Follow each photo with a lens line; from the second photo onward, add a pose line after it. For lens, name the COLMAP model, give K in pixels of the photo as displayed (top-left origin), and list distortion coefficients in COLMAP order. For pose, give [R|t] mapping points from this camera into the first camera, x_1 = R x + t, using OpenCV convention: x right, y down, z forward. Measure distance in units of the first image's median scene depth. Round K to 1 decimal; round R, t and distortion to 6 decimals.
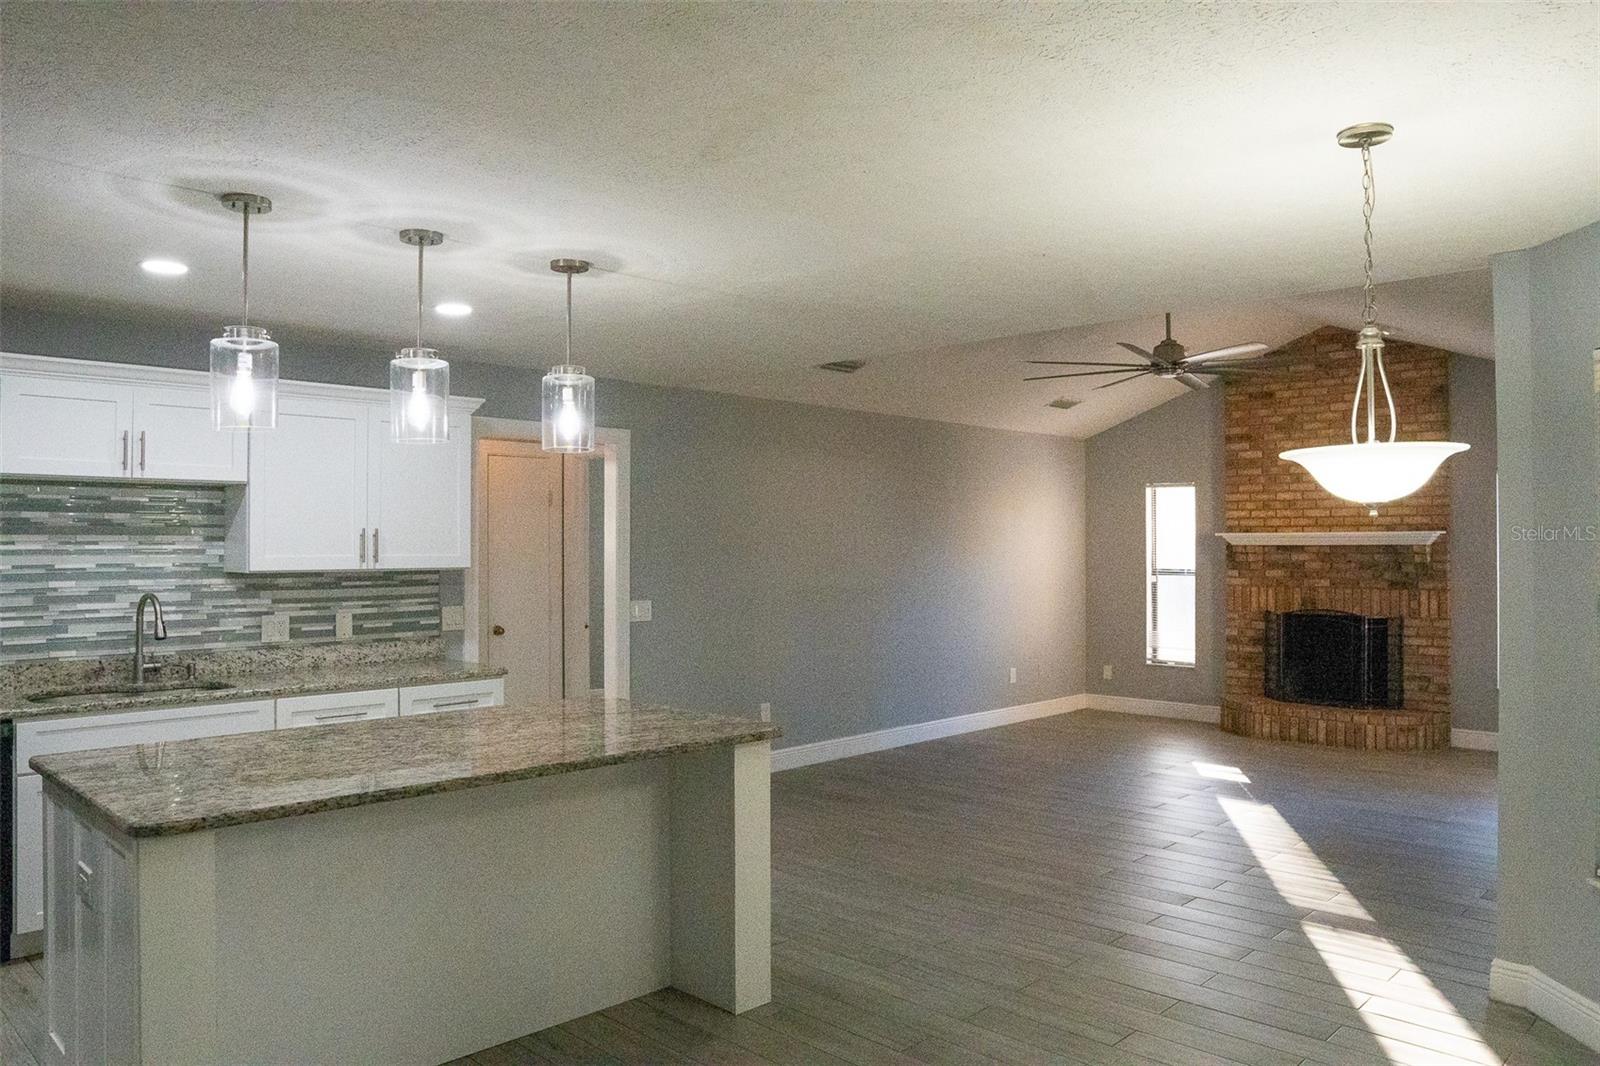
lens RADIAL K [[1161.3, 0, 803.2], [0, 1161.3, 536.1], [0, 0, 1]] dist [-0.080239, 0.026480]
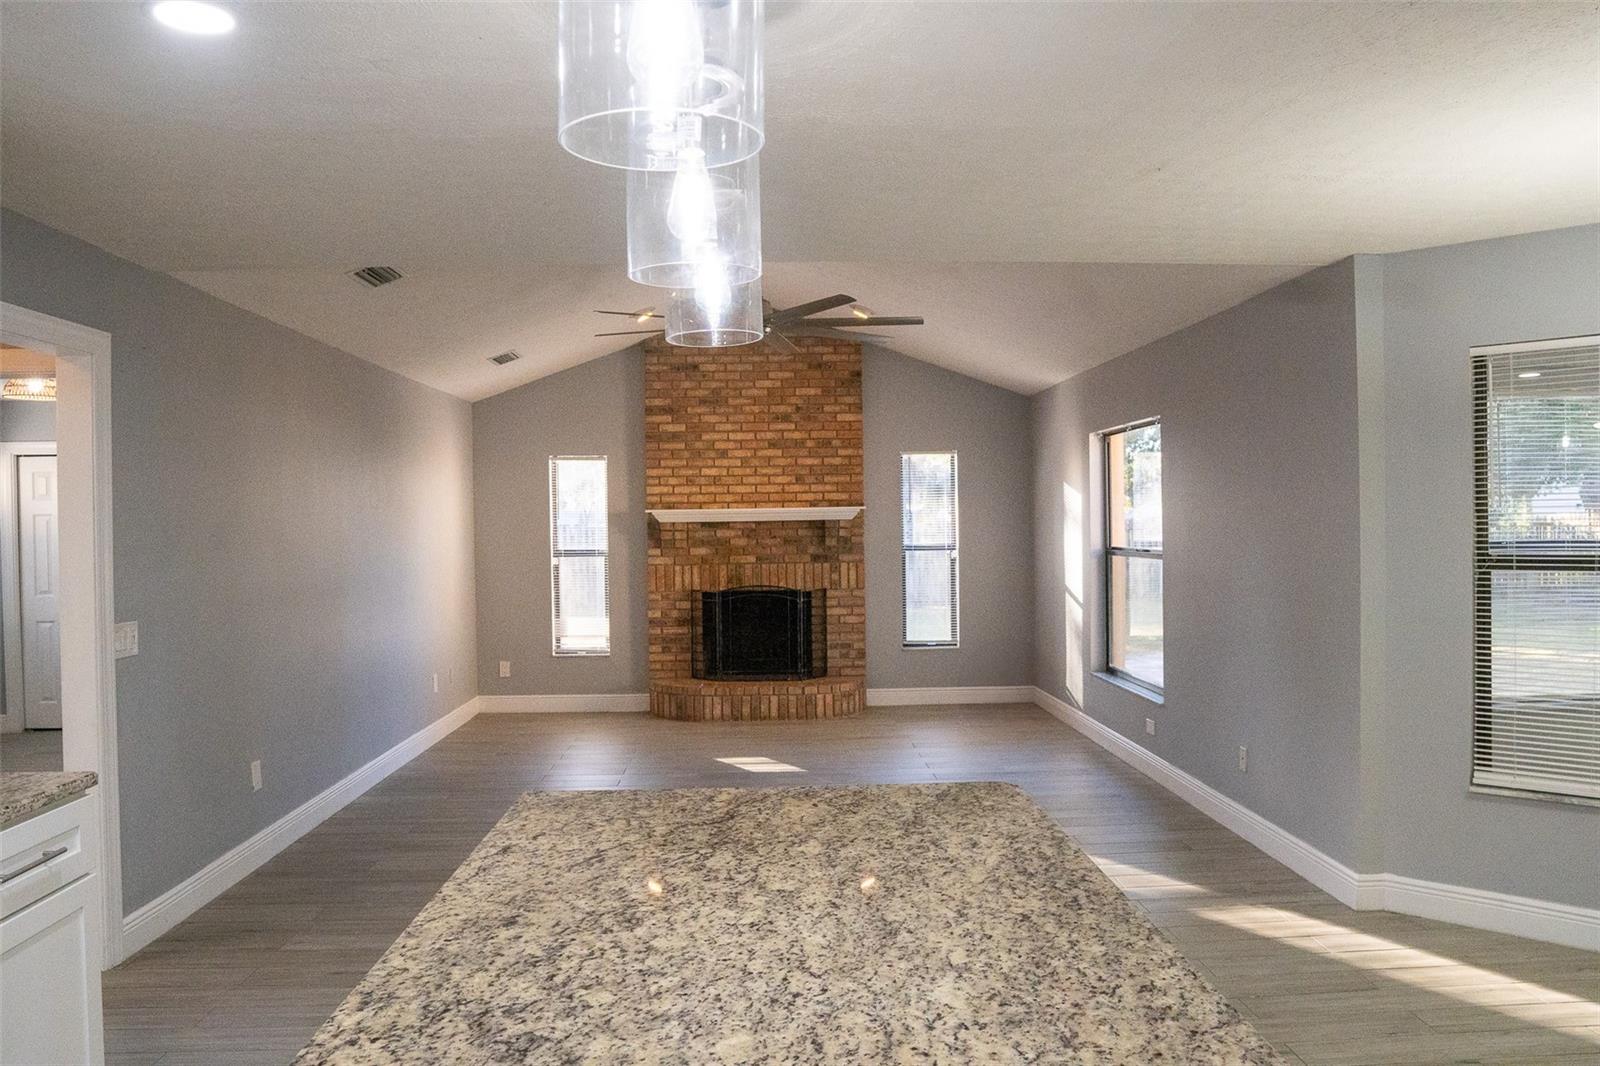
lens RADIAL K [[1161.3, 0, 796.5], [0, 1161.3, 534.2], [0, 0, 1]] dist [-0.080239, 0.026480]
pose [[0.680885, -0.016492, 0.732205, -0.274784], [0.008628, 0.999858, 0.014497, 0.005084], [-0.732340, -0.003553, 0.680930, 0.289843]]
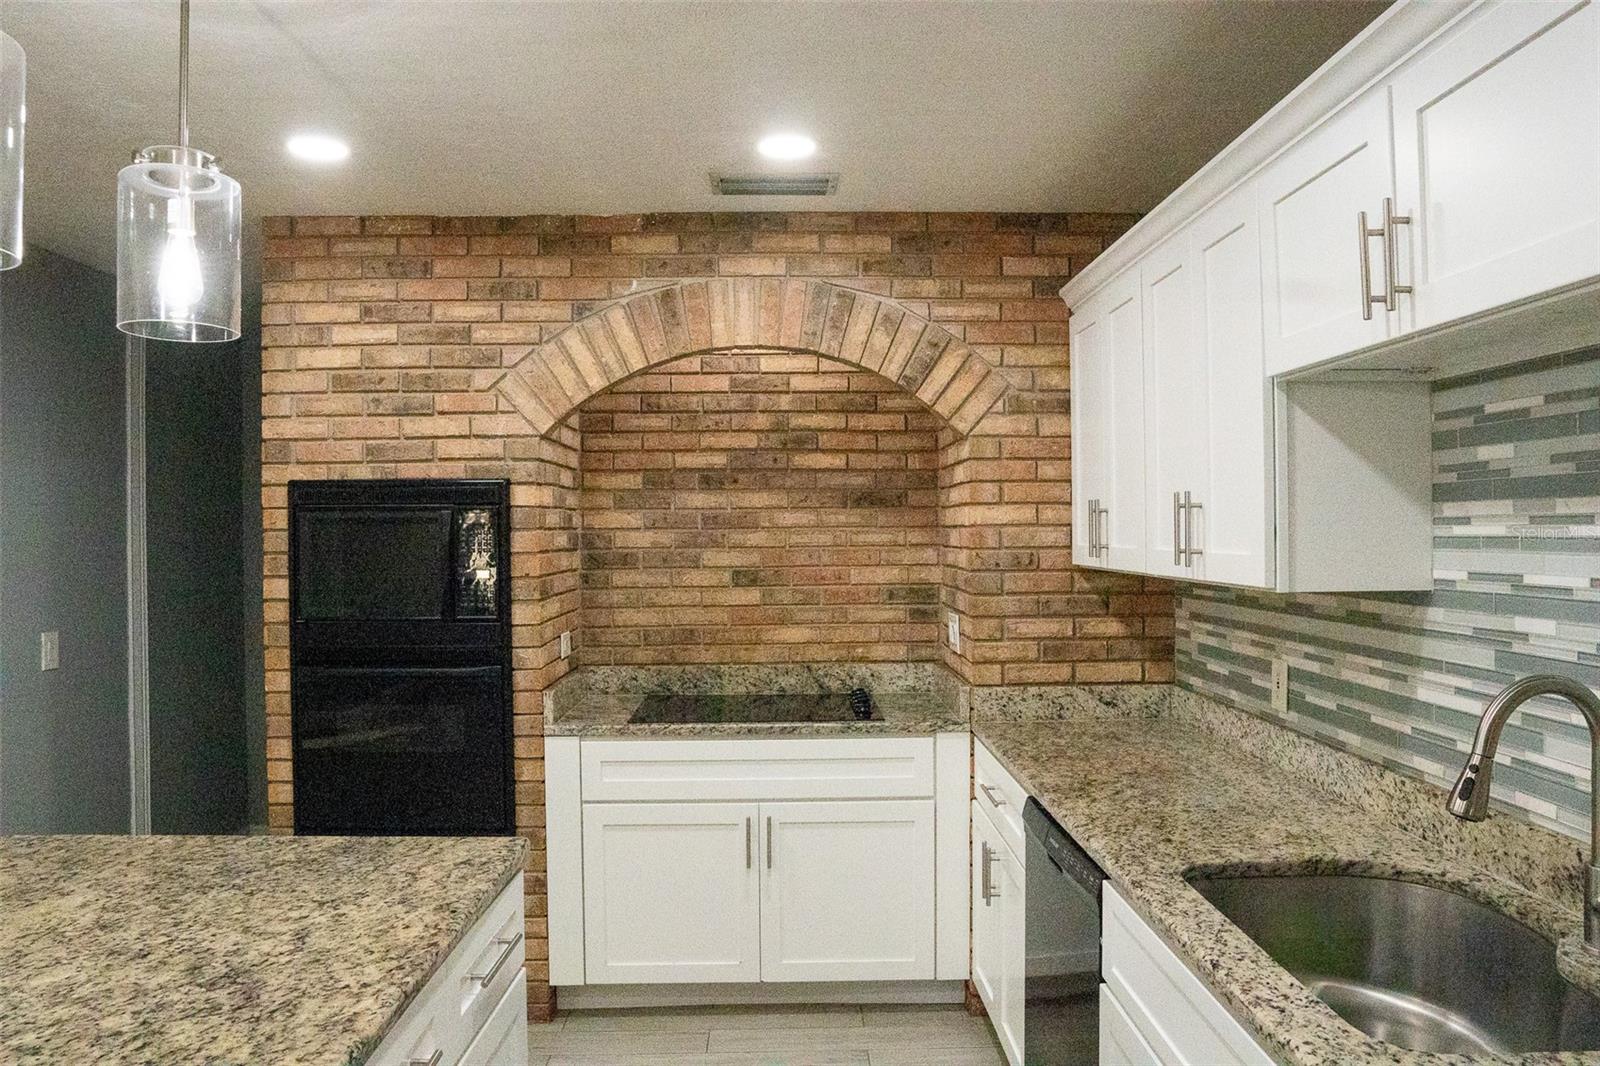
lens RADIAL K [[1161.3, 0, 796.8], [0, 1161.3, 526.4], [0, 0, 1]] dist [-0.080239, 0.026480]
pose [[-0.699728, -0.000274, -0.714409, -0.115951], [0.005054, 0.999973, -0.005333, 0.005255], [0.714392, -0.007342, -0.699708, 0.630423]]
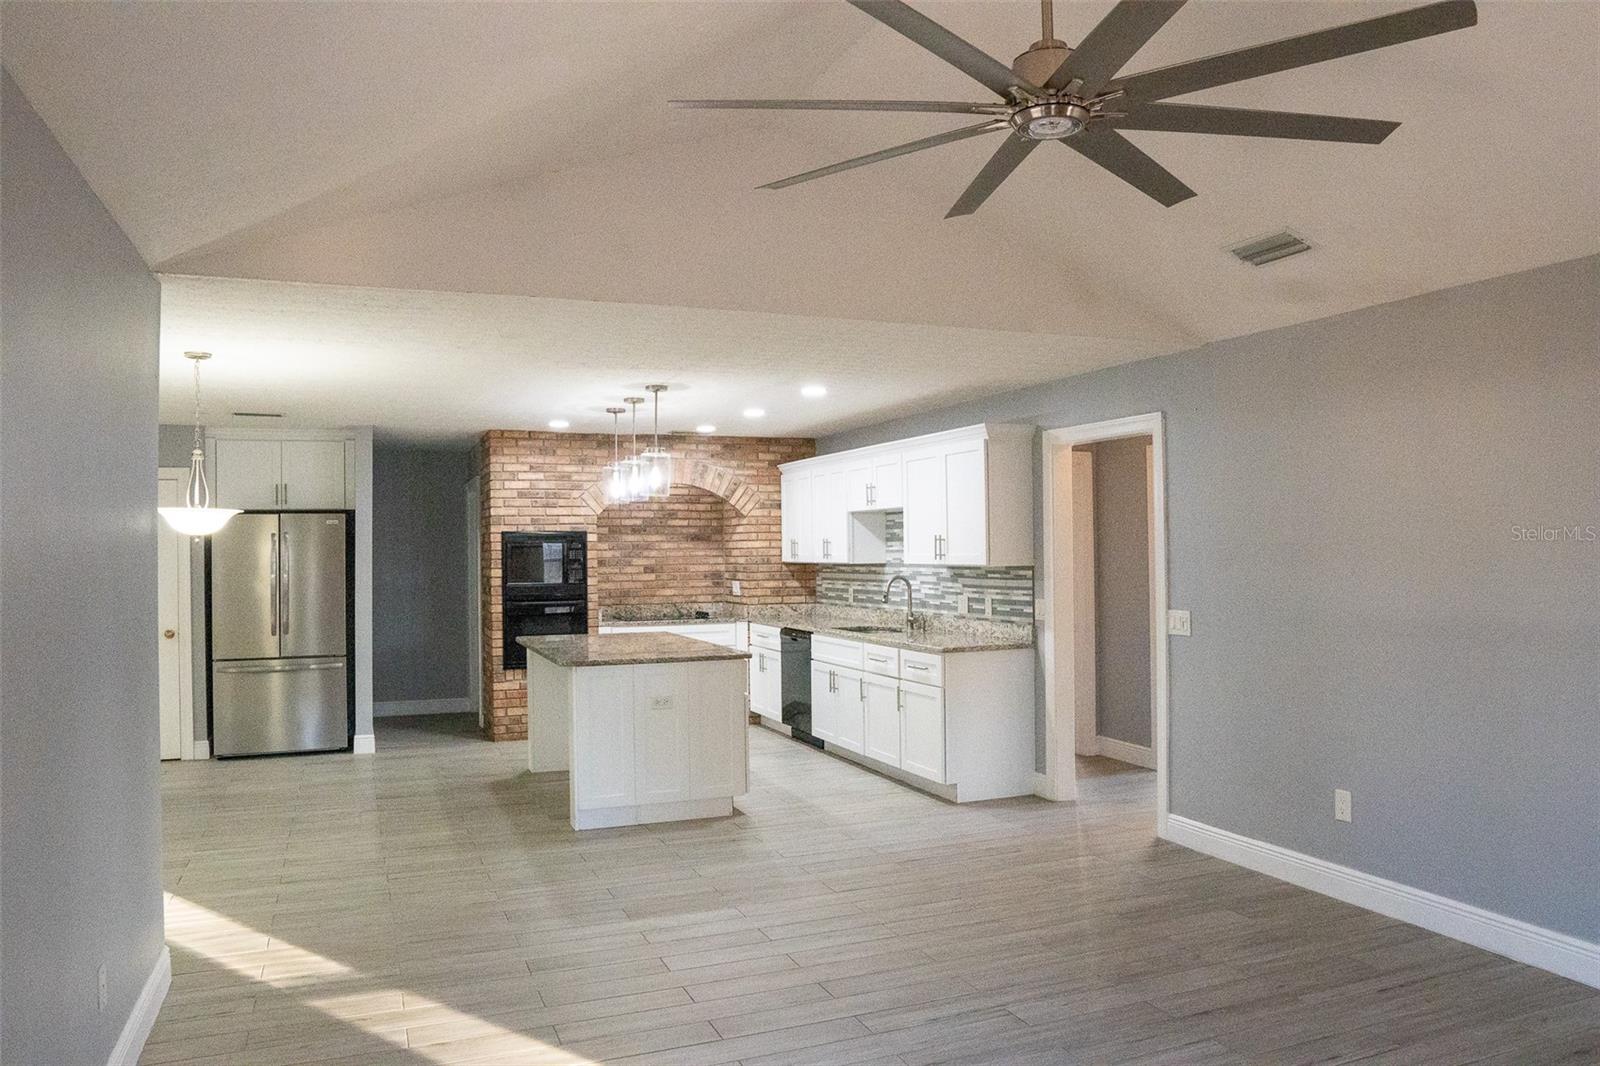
lens RADIAL K [[1161.3, 0, 810.7], [0, 1161.3, 535.1], [0, 0, 1]] dist [-0.080239, 0.026480]
pose [[-0.396753, -0.011613, -0.917852, 0.624307], [0.010226, 0.999802, -0.017070, 0.010797], [0.917868, -0.016159, -0.396556, 0.919538]]
